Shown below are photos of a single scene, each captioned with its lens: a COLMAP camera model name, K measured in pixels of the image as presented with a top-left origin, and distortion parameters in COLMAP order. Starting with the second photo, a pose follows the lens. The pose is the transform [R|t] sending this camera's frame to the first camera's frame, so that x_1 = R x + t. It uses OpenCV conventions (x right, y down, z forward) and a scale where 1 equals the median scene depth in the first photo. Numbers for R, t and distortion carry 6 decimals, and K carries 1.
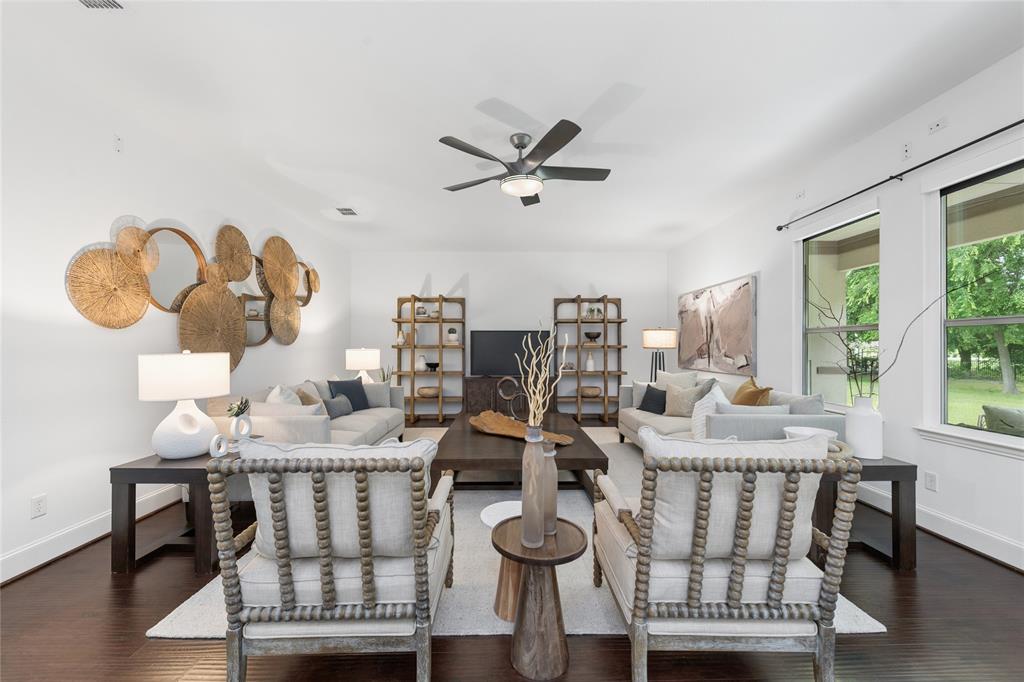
lens RADIAL K [[402.2, 0, 516.3], [0, 402.2, 349.2], [0, 0, 1]] dist [0.012500, -0.001822]
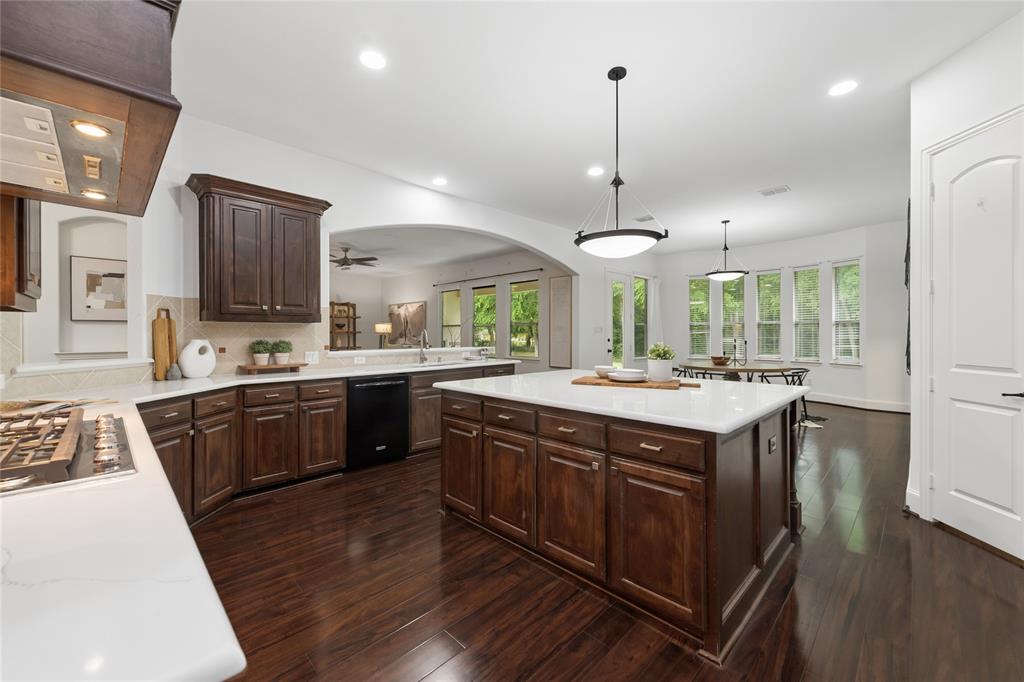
lens RADIAL K [[402.2, 0, 513.5], [0, 402.2, 337.4], [0, 0, 1]] dist [0.012500, -0.001822]
pose [[0.717638, -0.004530, 0.696401, -0.545282], [0.002387, 0.999989, 0.004045, 0.012736], [-0.696412, -0.001241, 0.717641, -0.840357]]
